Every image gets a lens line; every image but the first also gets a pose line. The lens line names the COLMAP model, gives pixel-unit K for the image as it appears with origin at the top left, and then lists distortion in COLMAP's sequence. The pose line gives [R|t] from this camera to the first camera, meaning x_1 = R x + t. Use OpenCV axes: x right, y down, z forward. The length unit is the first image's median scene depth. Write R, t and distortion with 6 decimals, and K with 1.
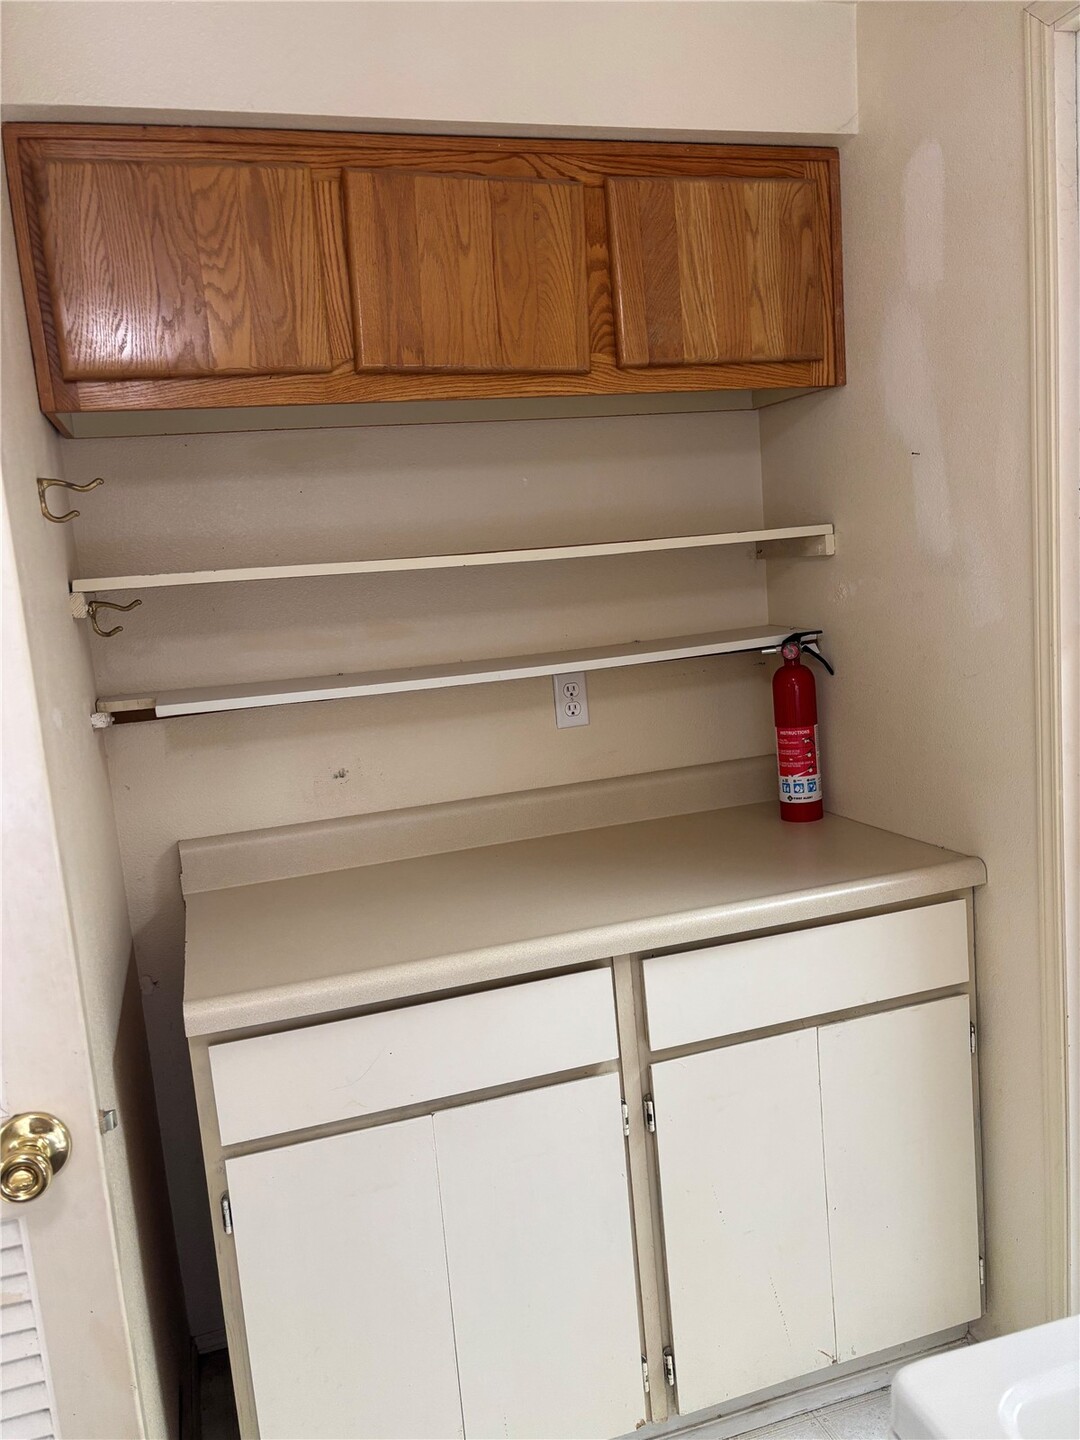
lens RADIAL K [[1081.3, 0, 539.9], [0, 1081.3, 718.3], [0, 0, 1]] dist [0.008416, -0.023374]
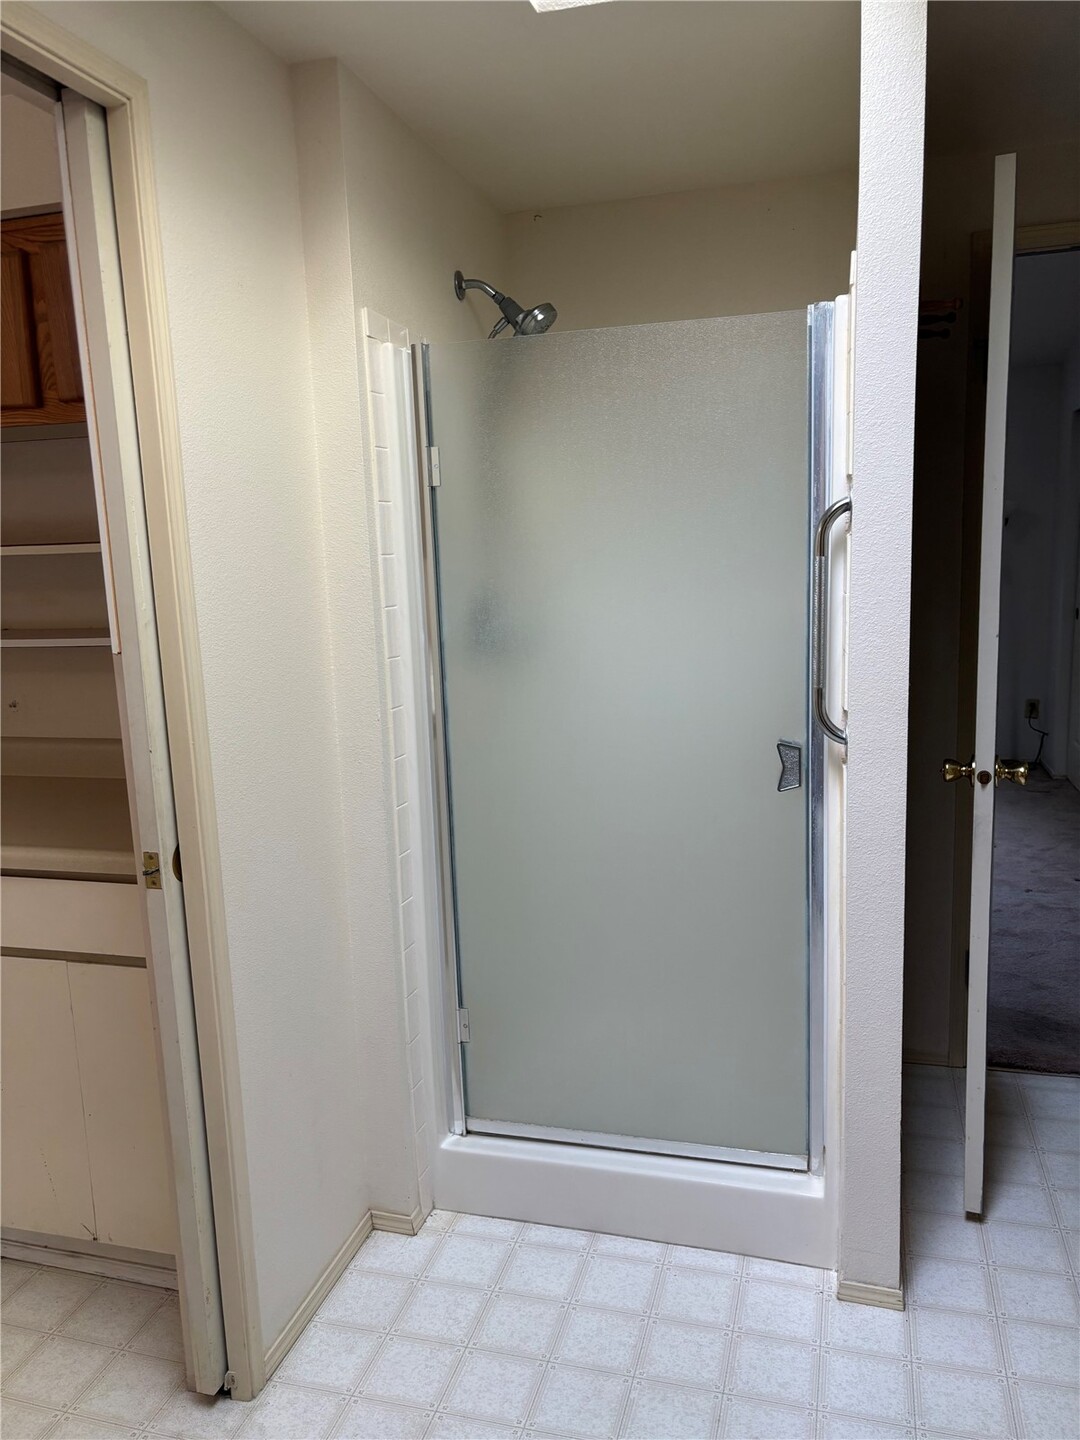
lens RADIAL K [[1081.3, 0, 539.2], [0, 1081.3, 721.2], [0, 0, 1]] dist [0.008416, -0.023374]
pose [[0.842879, 0.139267, -0.519769, 1.200156], [-0.107233, 0.990026, 0.091375, -0.135704], [0.527310, -0.021281, 0.849406, 0.241419]]
